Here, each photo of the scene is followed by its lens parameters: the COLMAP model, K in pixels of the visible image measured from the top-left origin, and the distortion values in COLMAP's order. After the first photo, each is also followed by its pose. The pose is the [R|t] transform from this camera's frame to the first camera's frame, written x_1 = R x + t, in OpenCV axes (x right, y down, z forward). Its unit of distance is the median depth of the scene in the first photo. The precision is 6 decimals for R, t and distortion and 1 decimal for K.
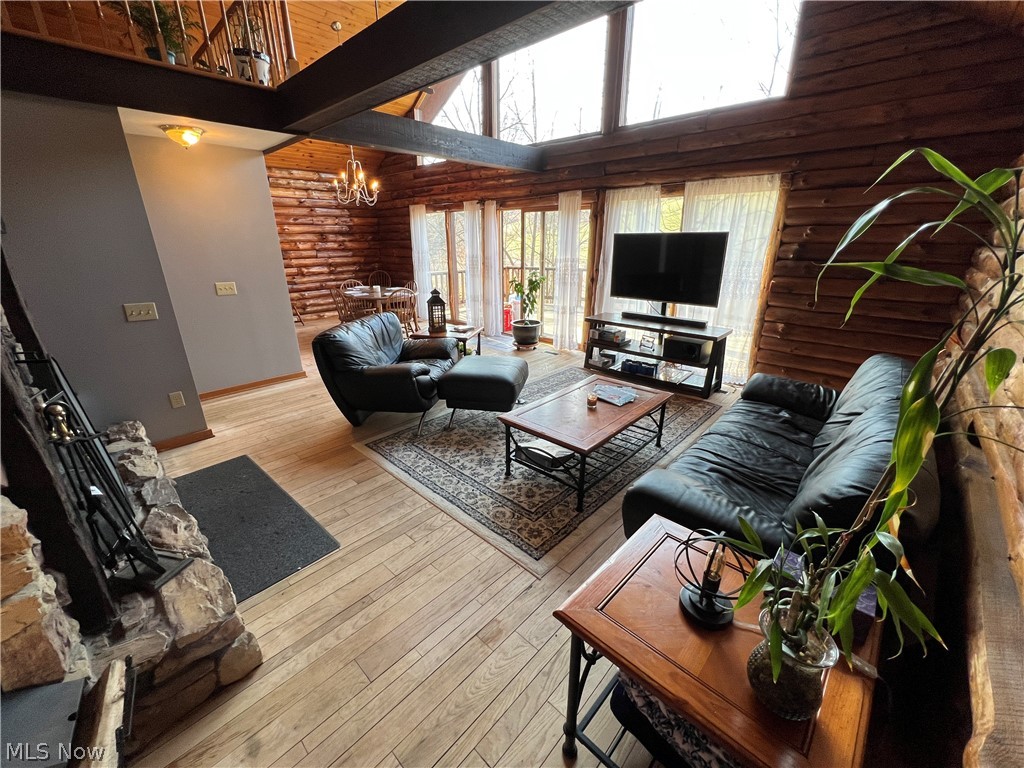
lens RADIAL K [[414.1, 0, 510.5], [0, 414.1, 383.8], [0, 0, 1]] dist [-0.002515, -0.000047]
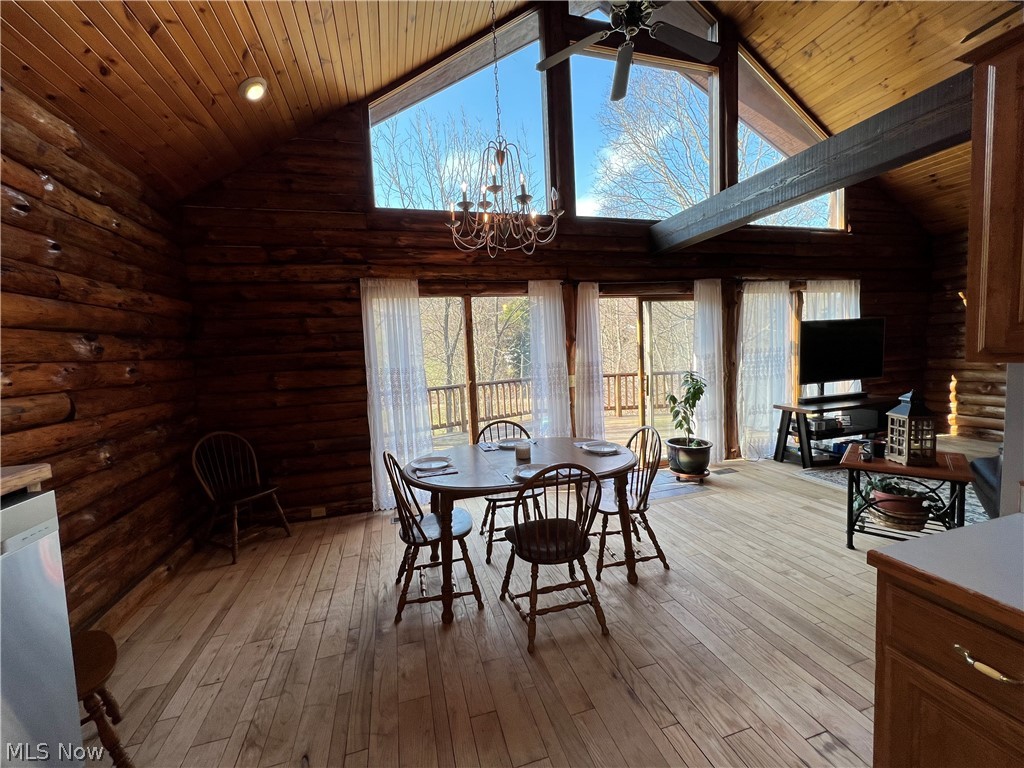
lens RADIAL K [[414.1, 0, 509.5], [0, 414.1, 384.8], [0, 0, 1]] dist [-0.002515, -0.000047]
pose [[0.514369, -0.088148, 0.853026, -0.571432], [0.332740, 0.937290, -0.103785, -0.209988], [-0.790385, 0.337220, 0.511444, 0.657286]]
